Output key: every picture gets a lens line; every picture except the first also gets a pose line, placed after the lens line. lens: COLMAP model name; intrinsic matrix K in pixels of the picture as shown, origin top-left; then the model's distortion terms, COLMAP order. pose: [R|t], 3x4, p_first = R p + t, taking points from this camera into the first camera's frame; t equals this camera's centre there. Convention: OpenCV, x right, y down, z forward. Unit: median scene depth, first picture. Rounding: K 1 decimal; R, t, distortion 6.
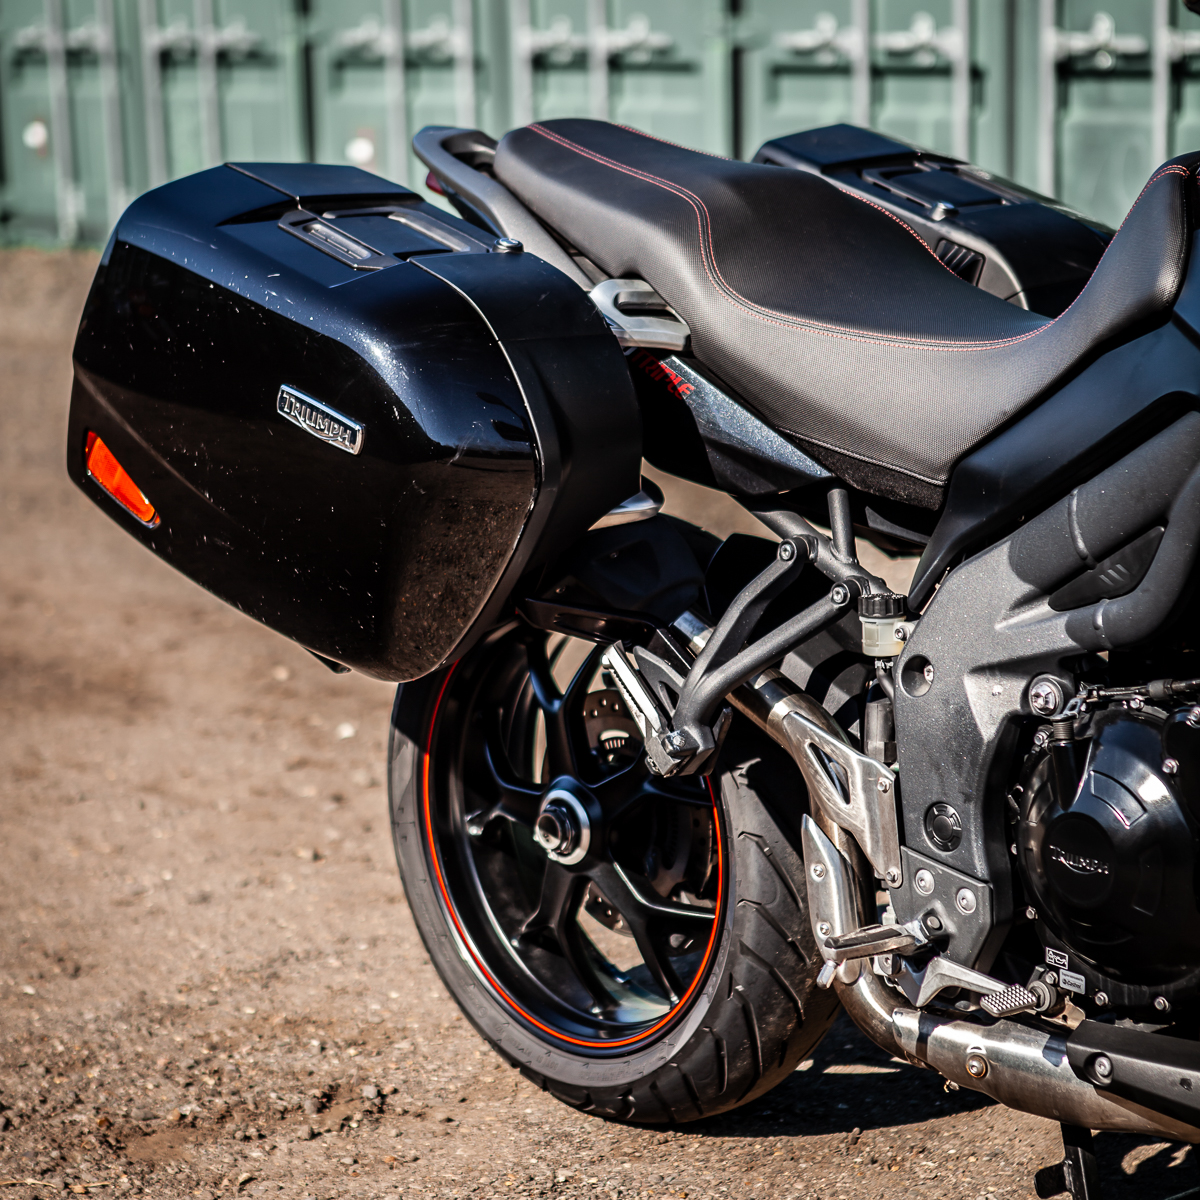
lens RADIAL K [[3668.5, 0, 595.7], [0, 3668.5, 592.7], [0, 0, 1]] dist [0.286669, 0.000000]
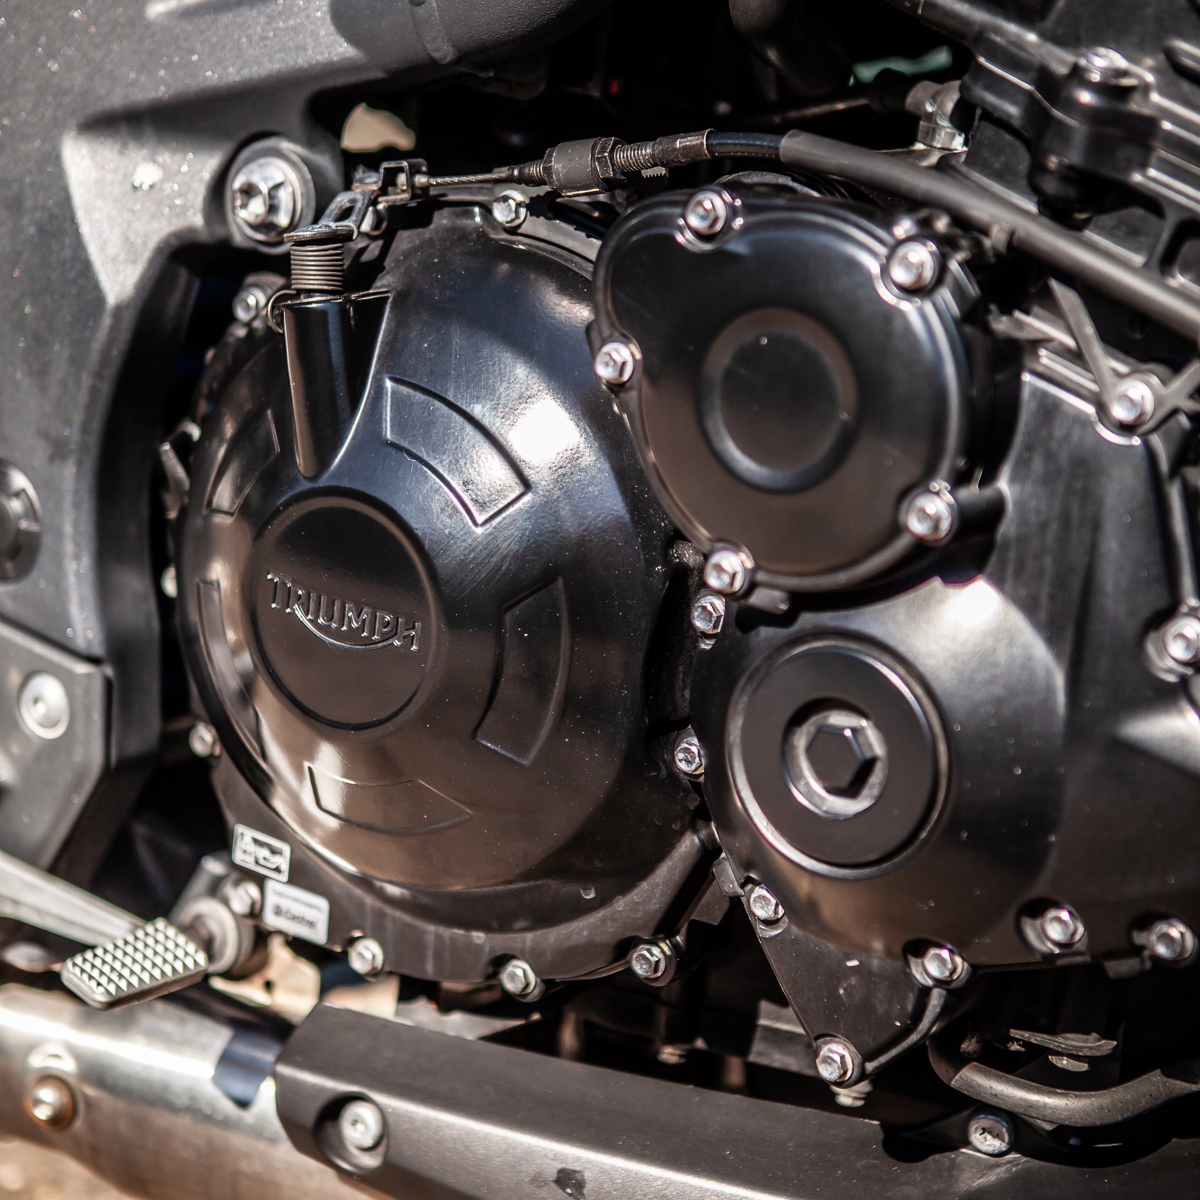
lens RADIAL K [[3427.2, 0, 600.7], [0, 3427.2, 601.8], [0, 0, 1]] dist [0.186544, 0.000000]
pose [[0.969813, 0.037208, 0.240994, 0.069462], [-0.053184, 0.996773, 0.060128, 0.047166], [-0.237979, -0.071130, 0.968662, 0.632171]]
